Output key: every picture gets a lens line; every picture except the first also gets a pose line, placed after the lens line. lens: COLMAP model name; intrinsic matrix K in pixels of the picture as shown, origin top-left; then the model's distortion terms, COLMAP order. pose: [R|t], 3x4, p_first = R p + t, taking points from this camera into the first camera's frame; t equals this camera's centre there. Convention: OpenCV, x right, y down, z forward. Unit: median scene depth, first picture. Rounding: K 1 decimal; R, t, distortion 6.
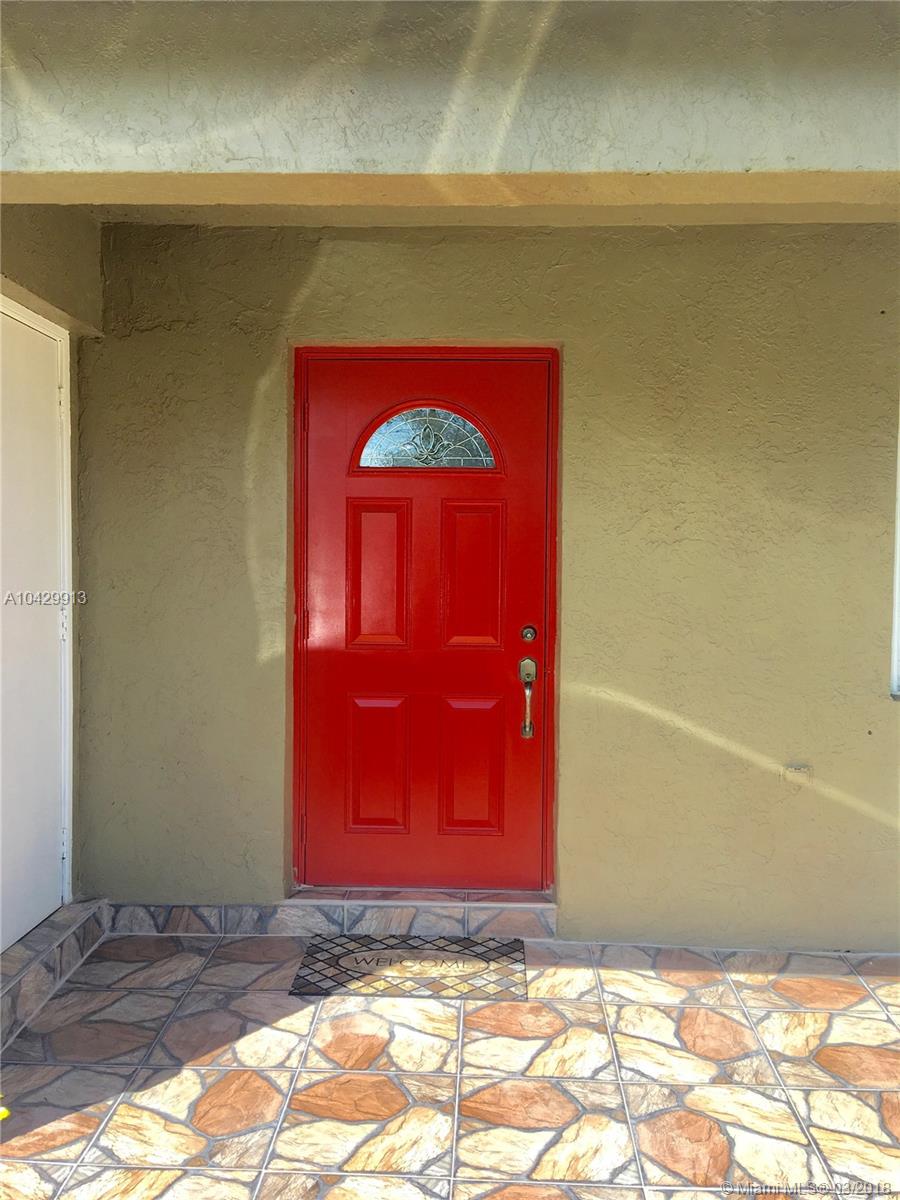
lens RADIAL K [[1023.8, 0, 453.3], [0, 1023.8, 601.4], [0, 0, 1]] dist [0.136465, -0.206492]
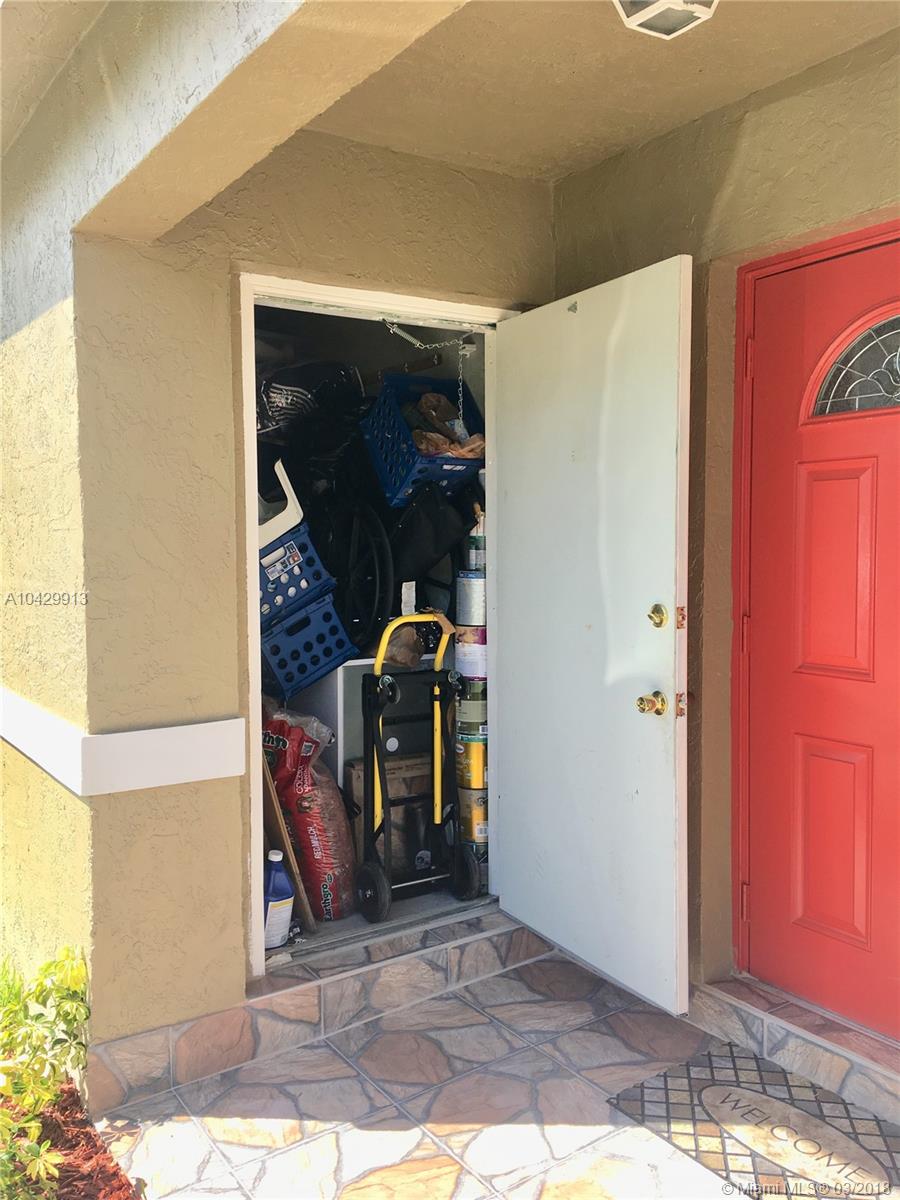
lens RADIAL K [[1023.8, 0, 453.3], [0, 1023.8, 601.4], [0, 0, 1]] dist [0.136465, -0.206492]
pose [[0.578131, 0.035775, -0.815159, 0.406809], [-0.012394, 0.999308, 0.035067, -0.030056], [0.815850, -0.010170, 0.578175, 0.440486]]
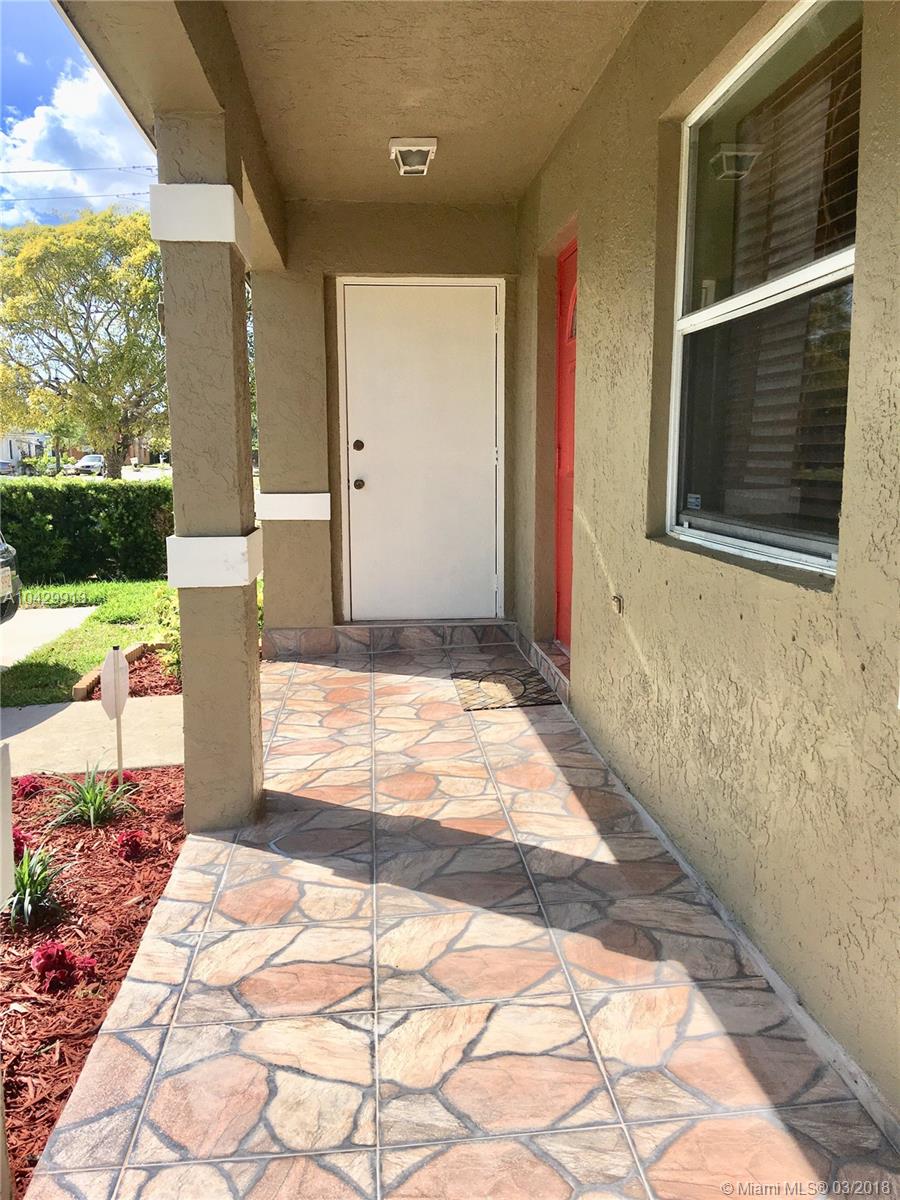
lens RADIAL K [[1023.8, 0, 453.3], [0, 1023.8, 601.4], [0, 0, 1]] dist [0.136465, -0.206492]
pose [[0.114695, 0.138460, -0.983704, 1.445472], [-0.030918, 0.990257, 0.135778, 0.033788], [0.992919, 0.014841, 0.117859, 0.795278]]
